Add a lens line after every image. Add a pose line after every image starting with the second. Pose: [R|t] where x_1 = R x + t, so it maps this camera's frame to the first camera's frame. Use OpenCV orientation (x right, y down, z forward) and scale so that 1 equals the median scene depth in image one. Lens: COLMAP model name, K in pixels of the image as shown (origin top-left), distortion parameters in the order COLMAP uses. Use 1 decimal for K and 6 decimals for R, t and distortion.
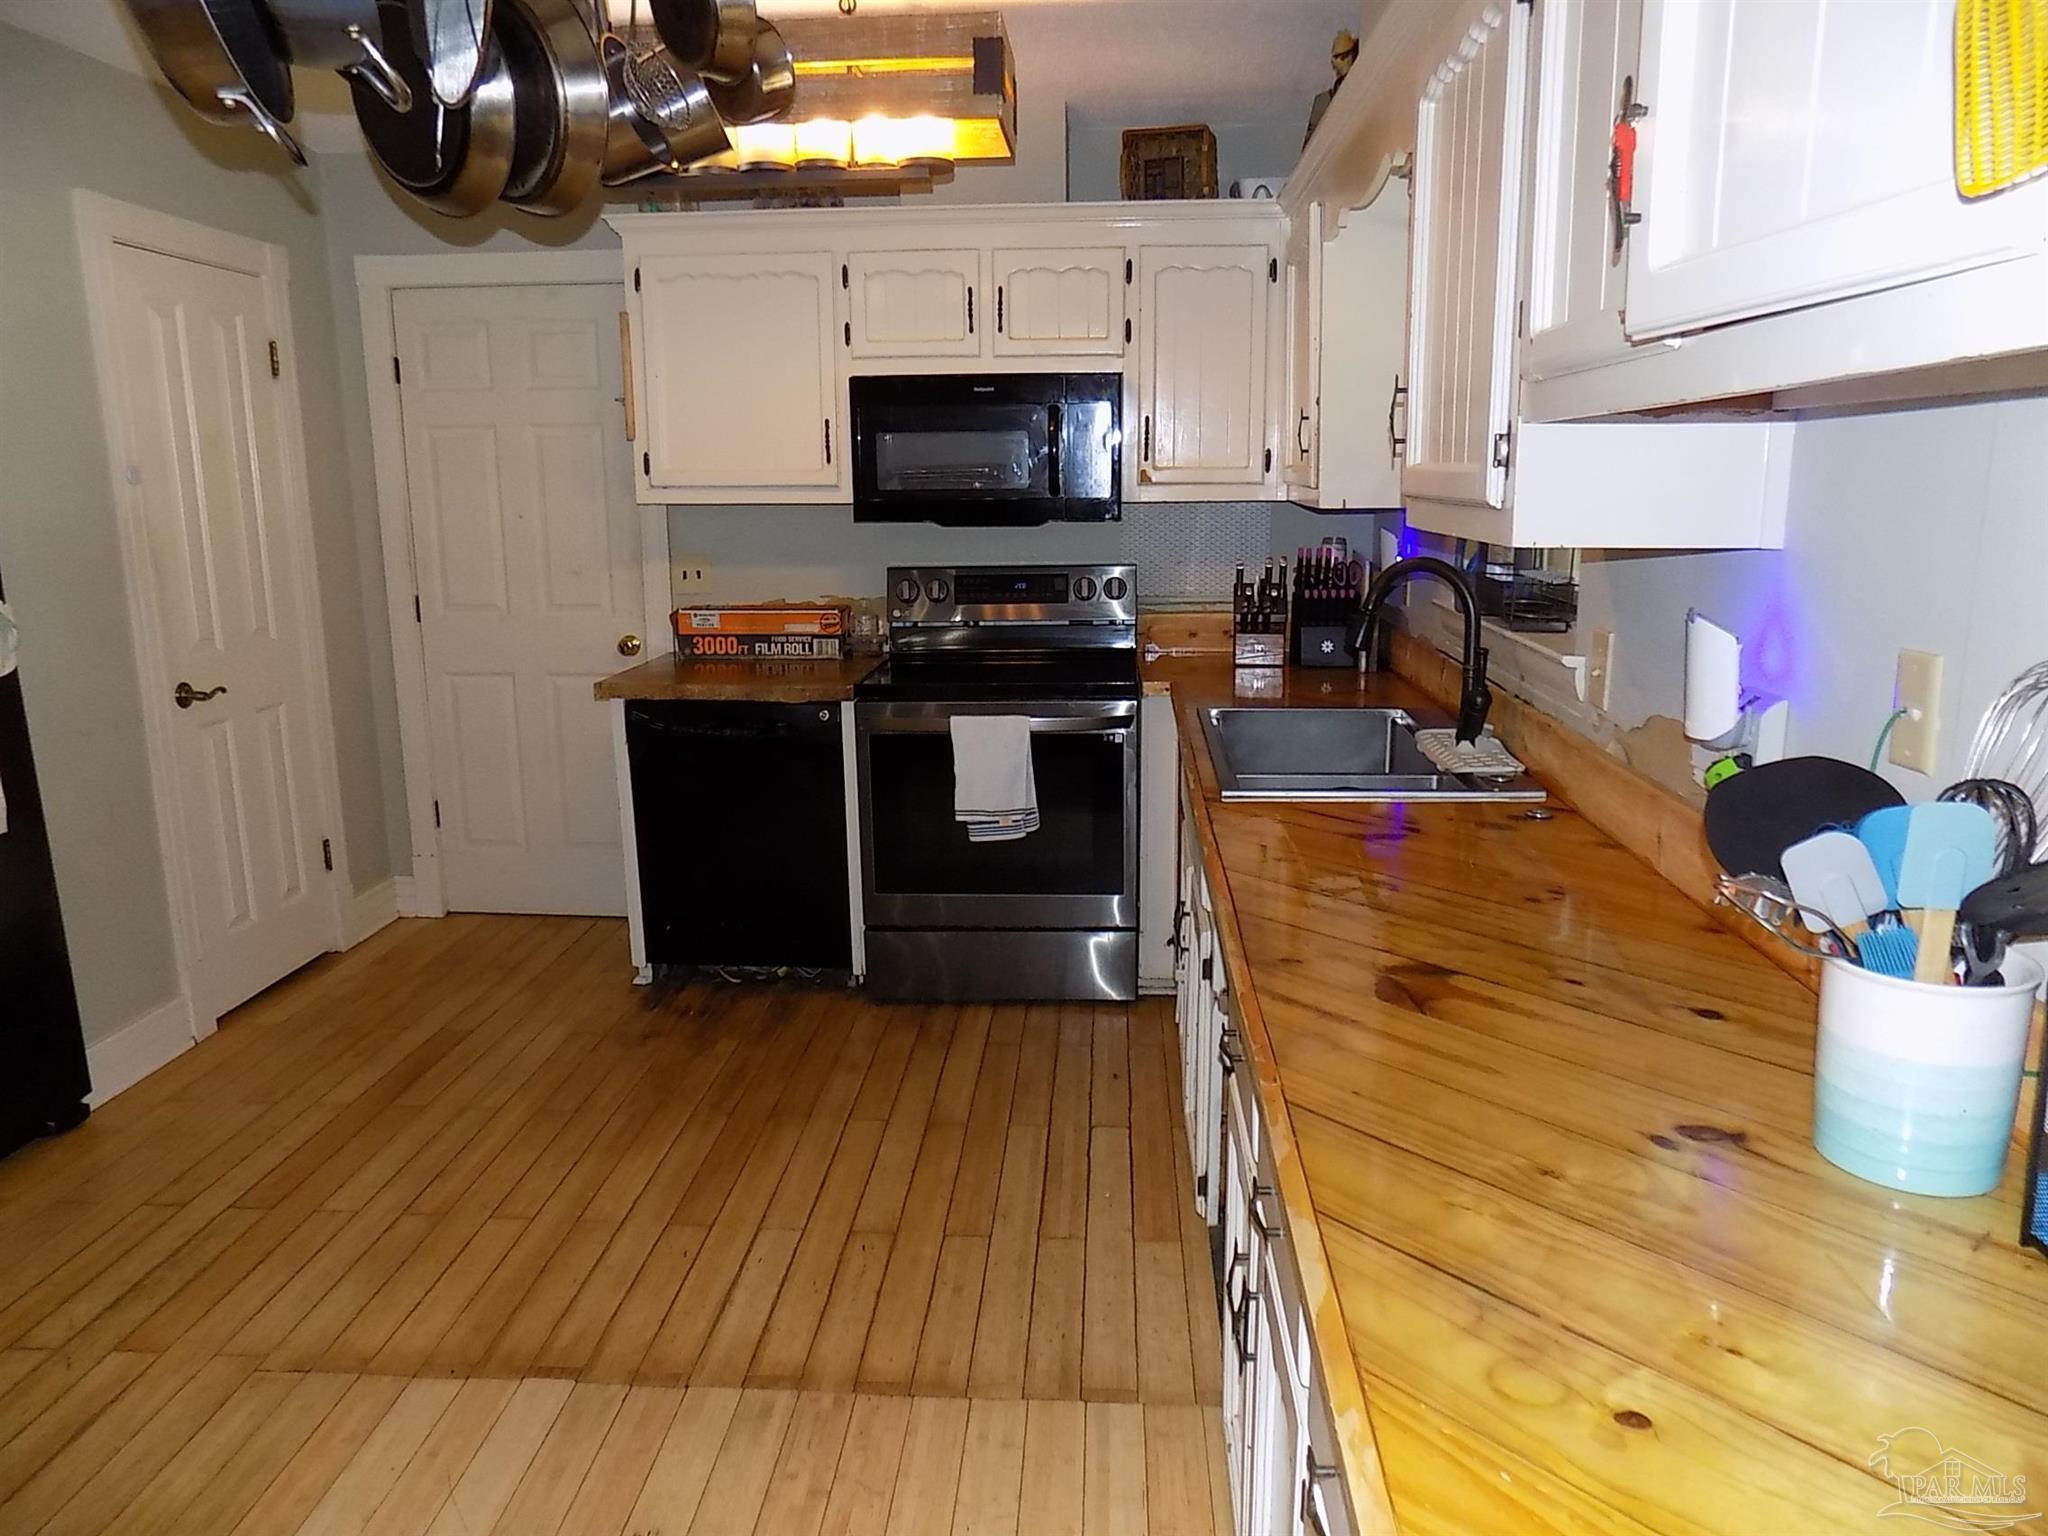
lens RADIAL K [[1381.2, 0, 1021.9], [0, 1381.2, 756.1], [0, 0, 1]] dist [-0.072905, 0.075985]
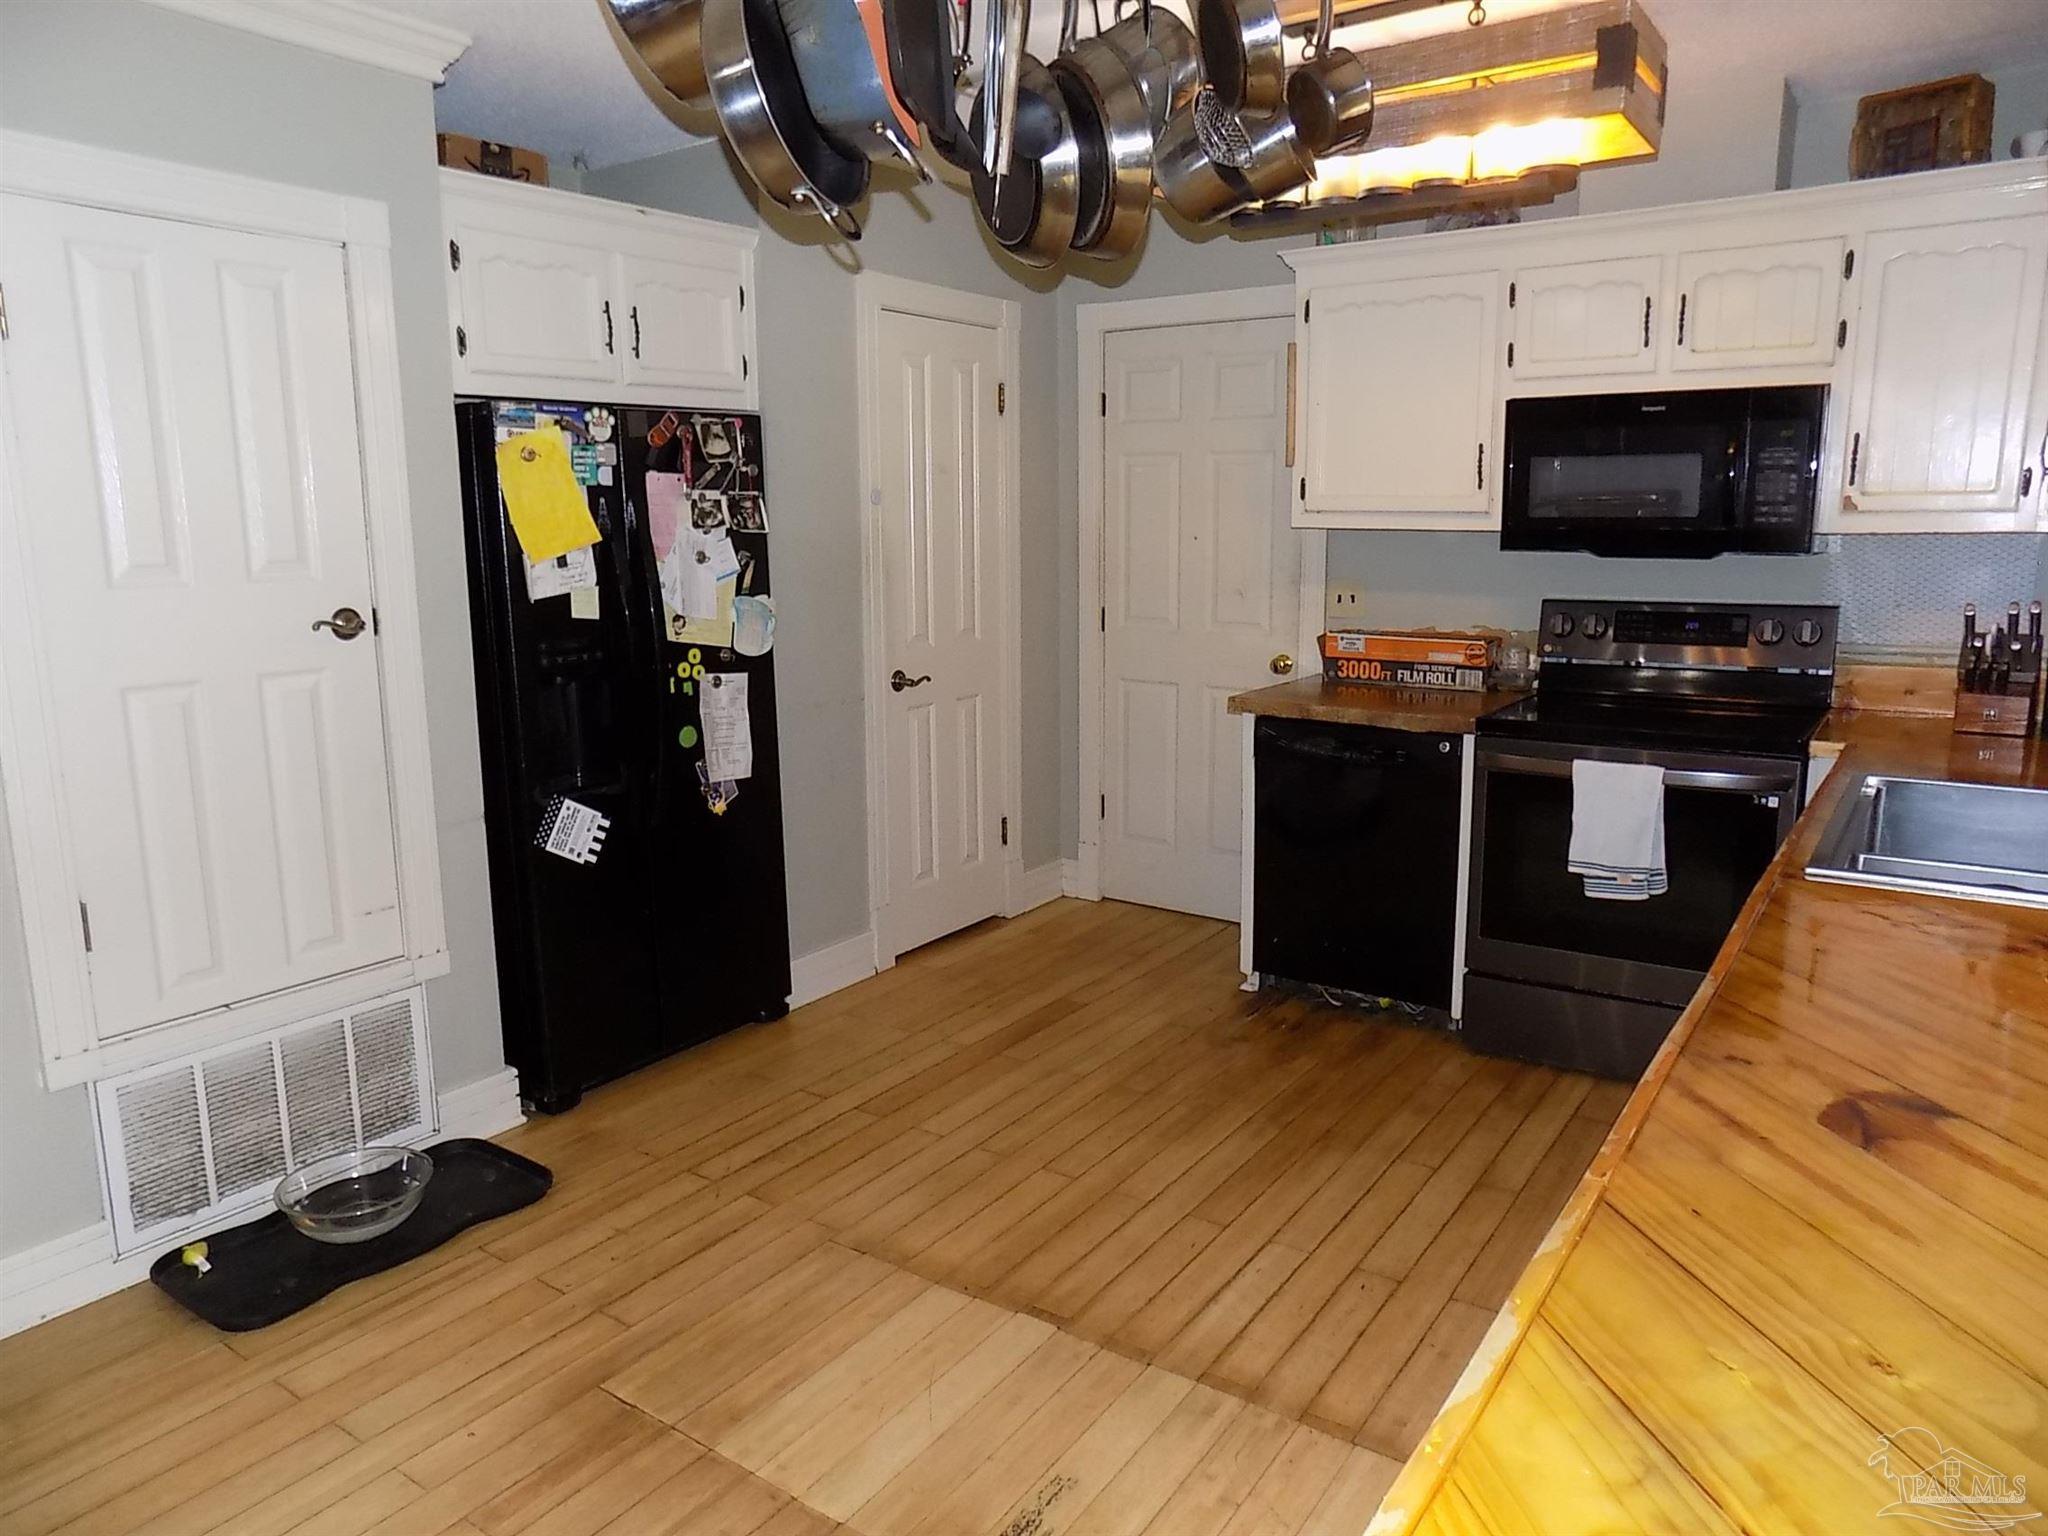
lens RADIAL K [[1381.2, 0, 1018.0], [0, 1381.2, 753.4], [0, 0, 1]] dist [-0.072905, 0.075985]
pose [[0.854398, 0.091575, -0.511486, 0.106984], [-0.102846, 0.994677, 0.006287, -0.000039], [0.509339, 0.047233, 0.859269, 0.016790]]
